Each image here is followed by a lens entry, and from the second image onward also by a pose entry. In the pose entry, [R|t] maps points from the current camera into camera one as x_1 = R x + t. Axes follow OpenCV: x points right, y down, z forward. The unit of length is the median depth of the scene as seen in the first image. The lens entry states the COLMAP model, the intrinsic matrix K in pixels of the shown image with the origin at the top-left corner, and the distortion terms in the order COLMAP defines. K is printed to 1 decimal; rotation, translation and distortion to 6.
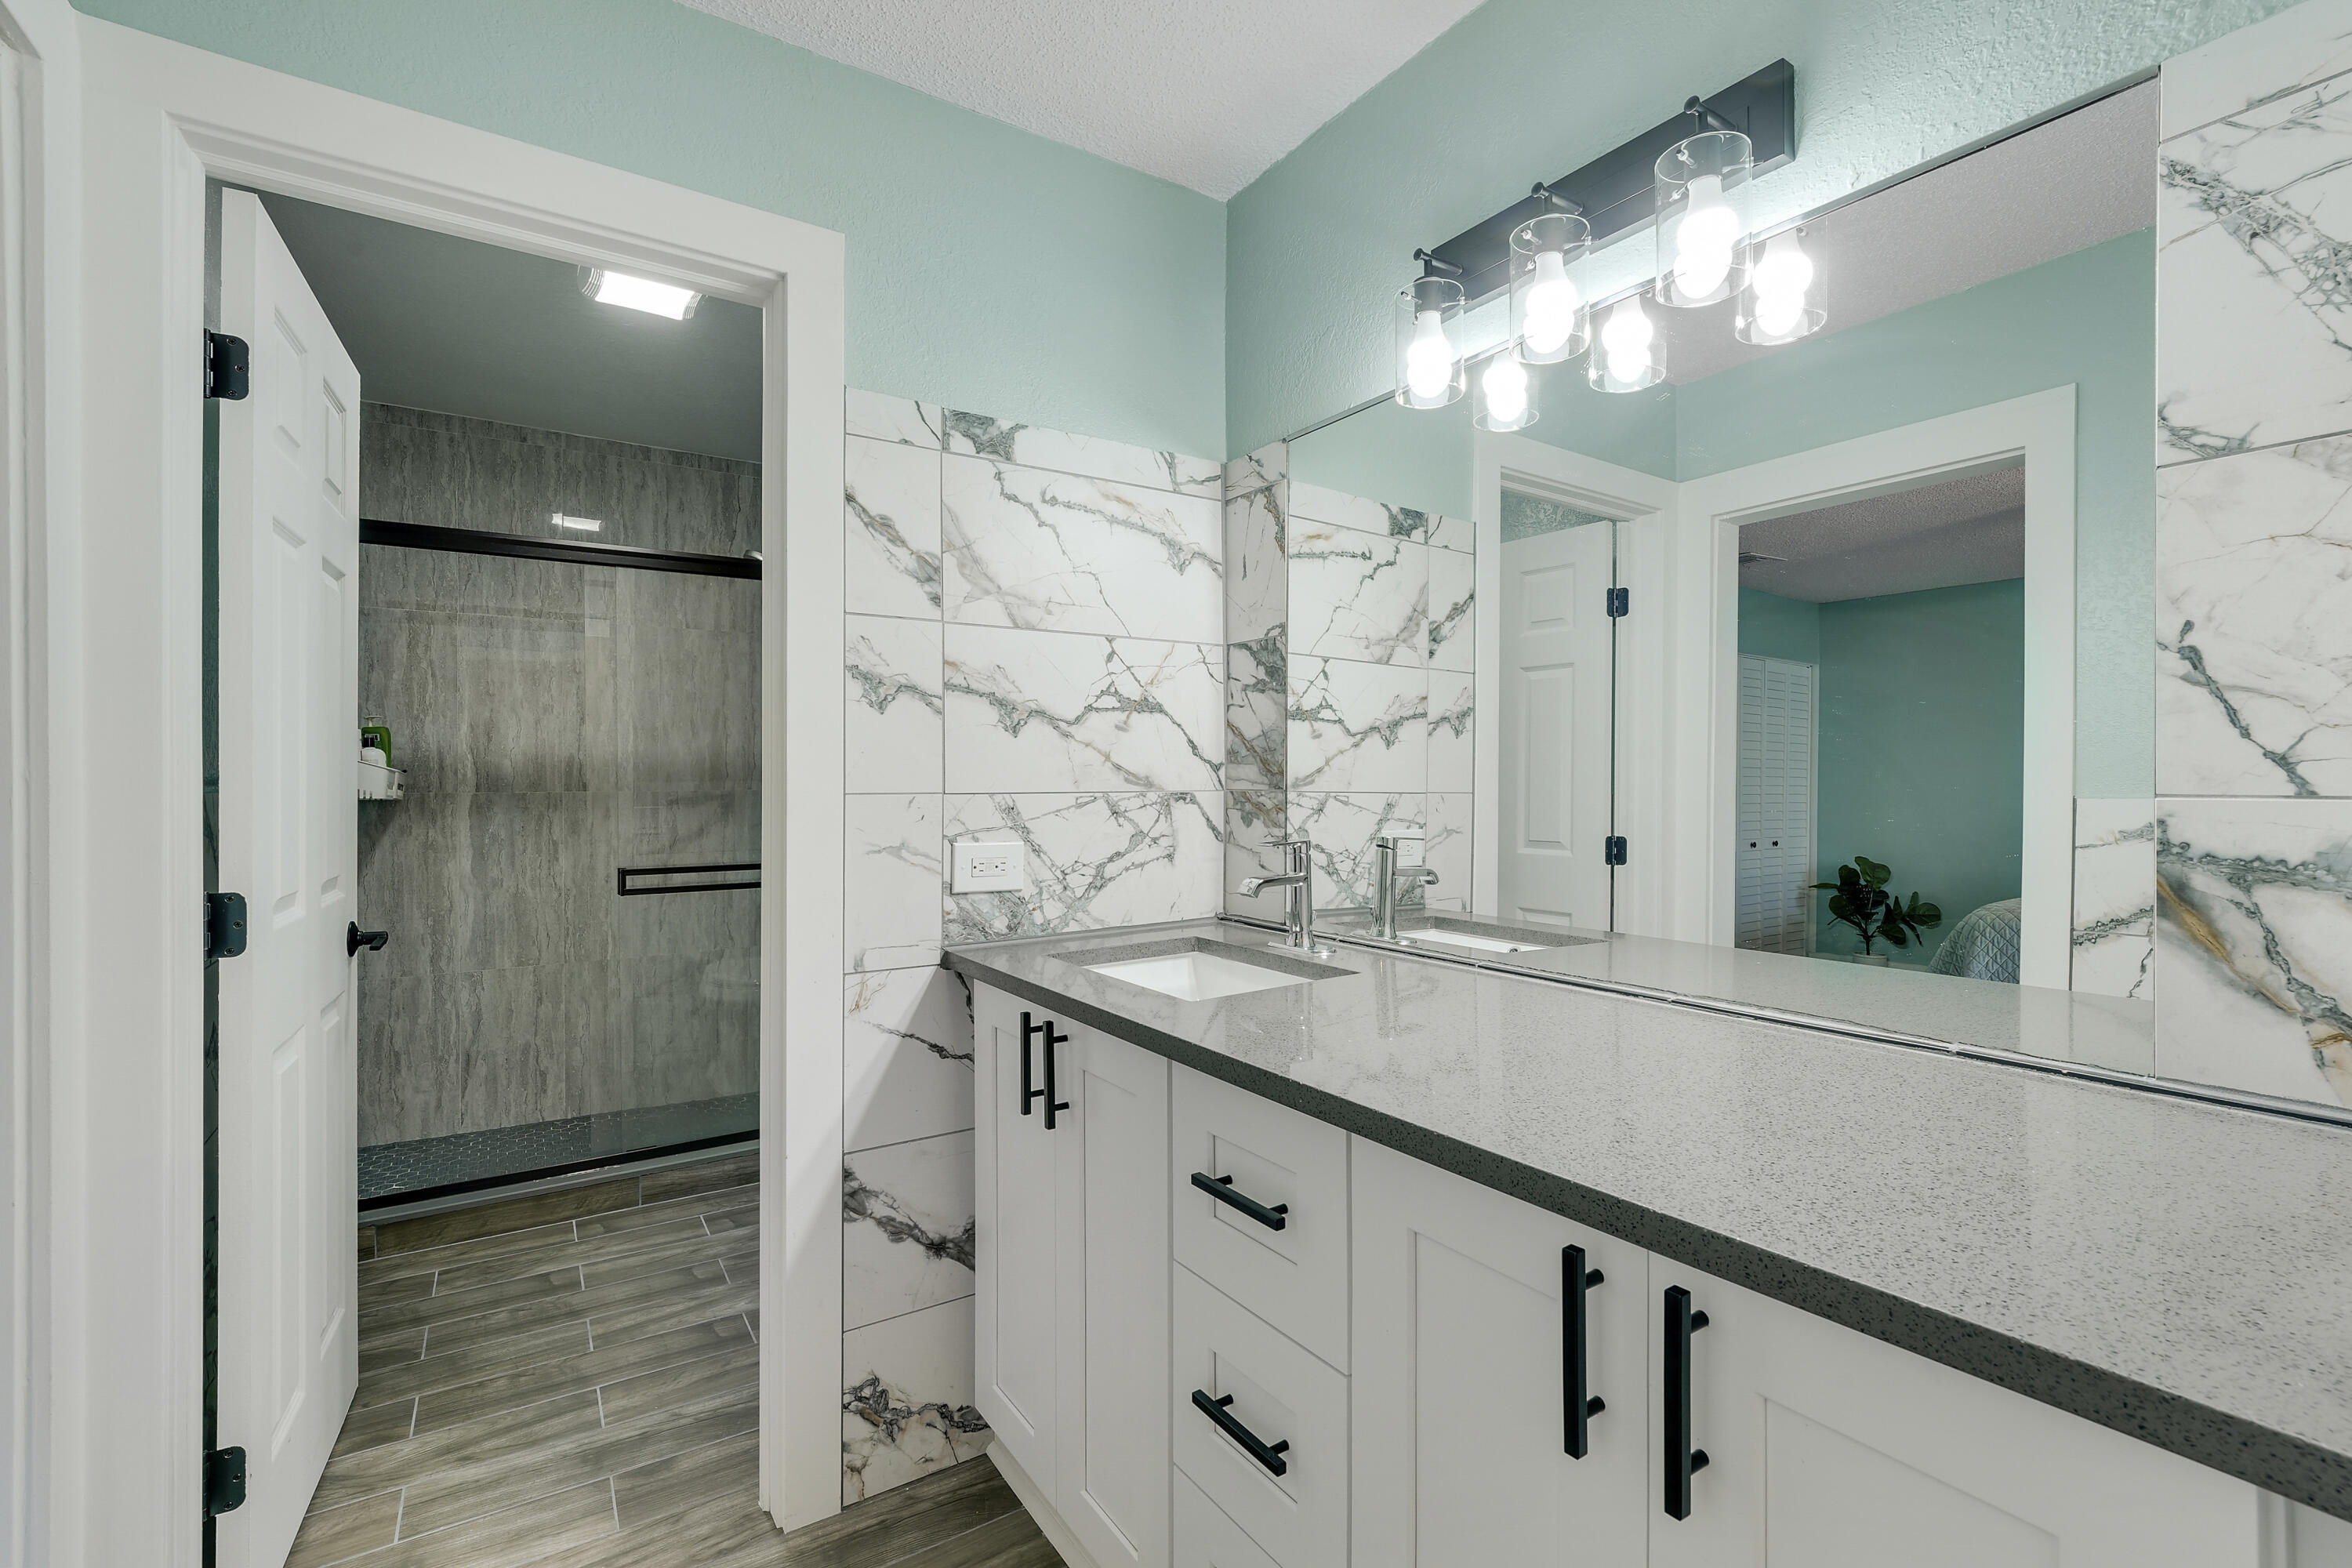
lens RADIAL K [[1054.7, 0, 1175.2], [0, 1054.7, 792.0], [0, 0, 1]] dist [-0.001433, -0.000368]
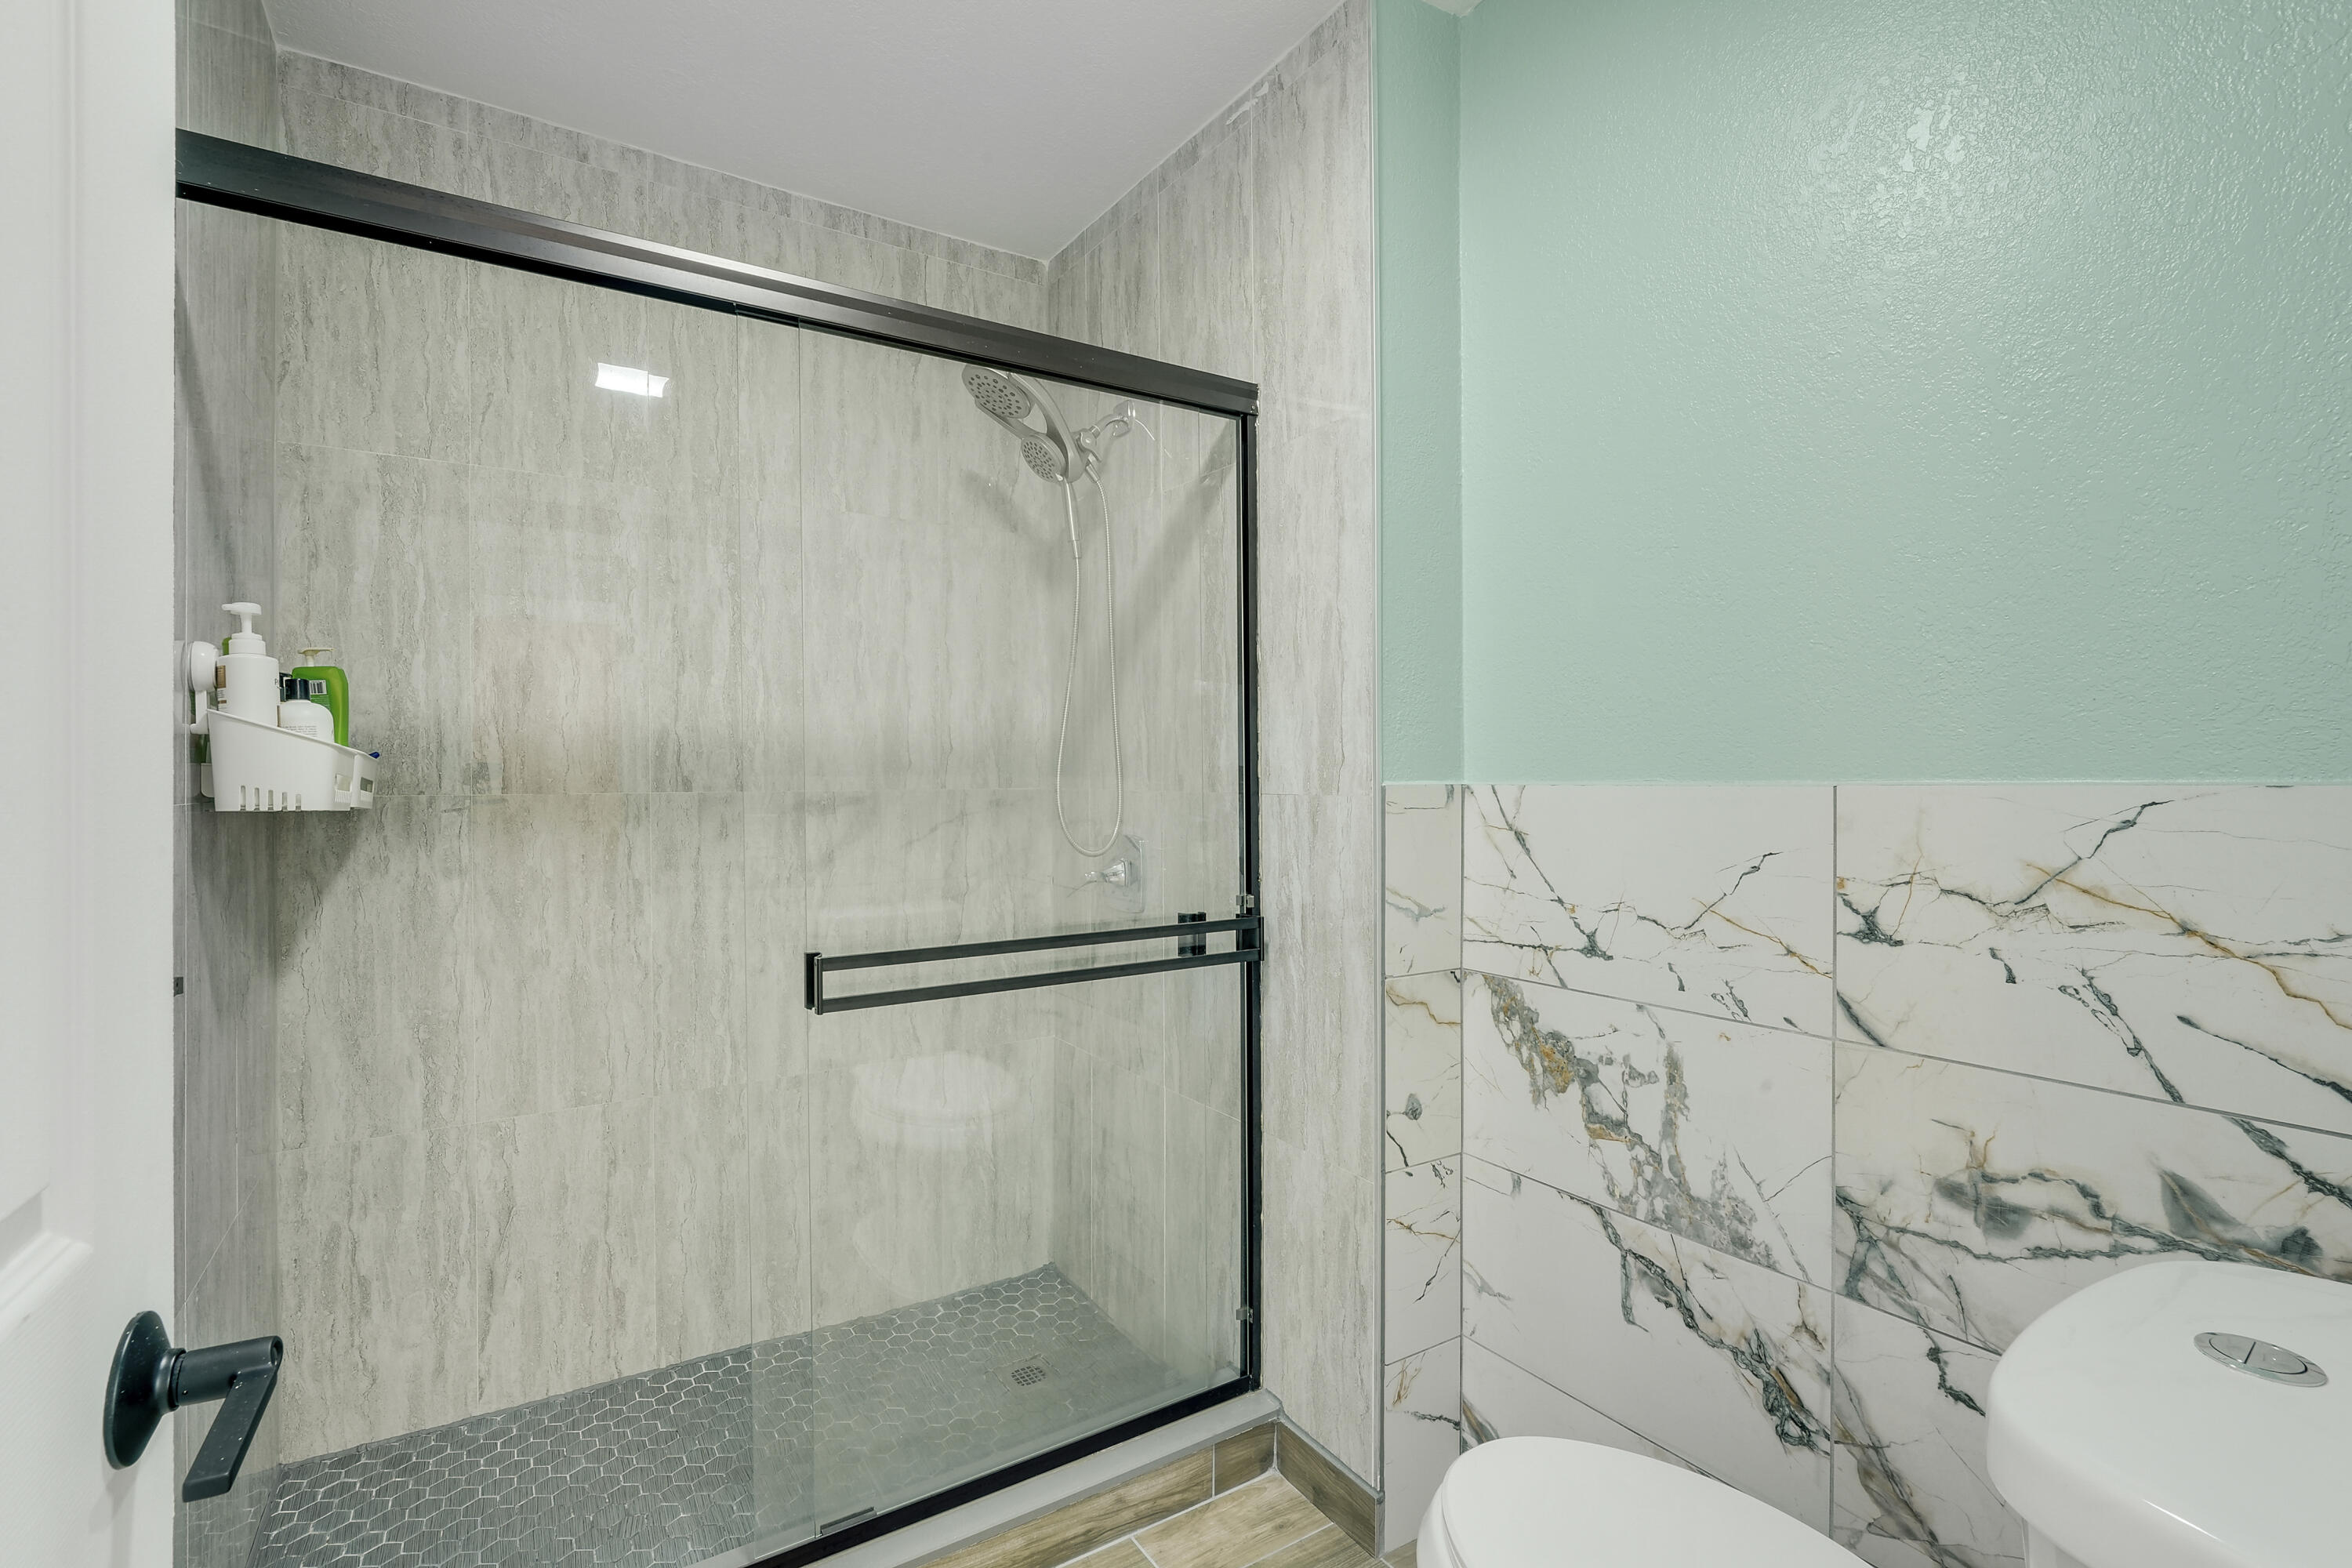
lens RADIAL K [[1151.5, 0, 1163.0], [0, 1151.5, 789.8], [0, 0, 1]] dist [-0.005562, 0.001656]
pose [[0.999242, -0.003238, -0.038802, -0.307223], [0.003301, 0.999993, 0.001568, -0.001744], [0.038796, -0.001695, 0.999246, 0.430161]]
